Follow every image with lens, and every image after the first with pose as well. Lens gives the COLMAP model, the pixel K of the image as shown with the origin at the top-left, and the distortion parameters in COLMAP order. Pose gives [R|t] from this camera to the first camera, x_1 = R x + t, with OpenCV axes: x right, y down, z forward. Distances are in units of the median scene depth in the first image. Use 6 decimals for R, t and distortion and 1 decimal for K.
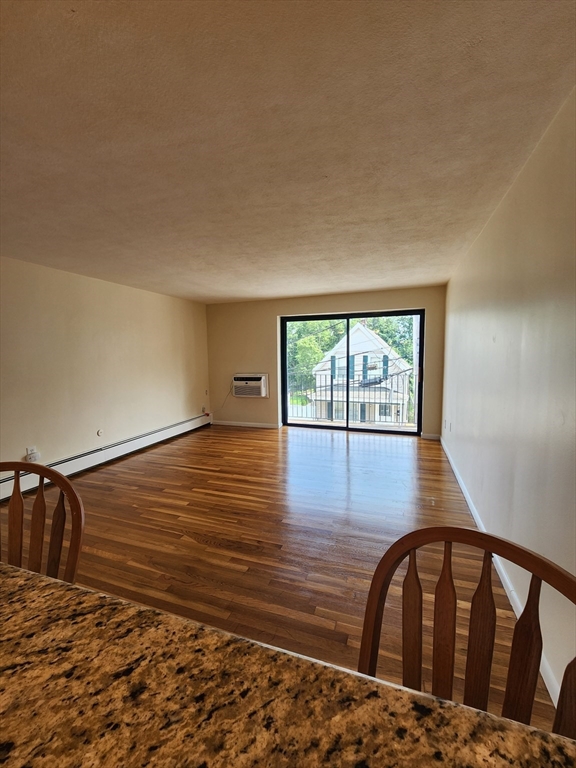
lens RADIAL K [[316.2, 0, 285.7], [0, 316.2, 384.1], [0, 0, 1]] dist [-0.001392, -0.000105]
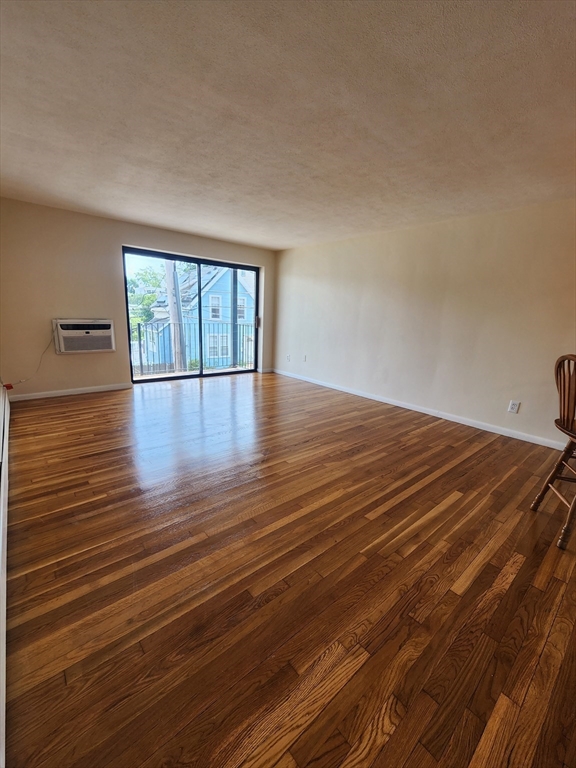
lens RADIAL K [[316.2, 0, 285.7], [0, 316.2, 384.1], [0, 0, 1]] dist [-0.001392, -0.000105]
pose [[0.495926, -0.157828, 0.853902, -0.625129], [0.030708, 0.985917, 0.164393, 0.009454], [-0.867822, -0.055305, 0.493788, 0.286596]]
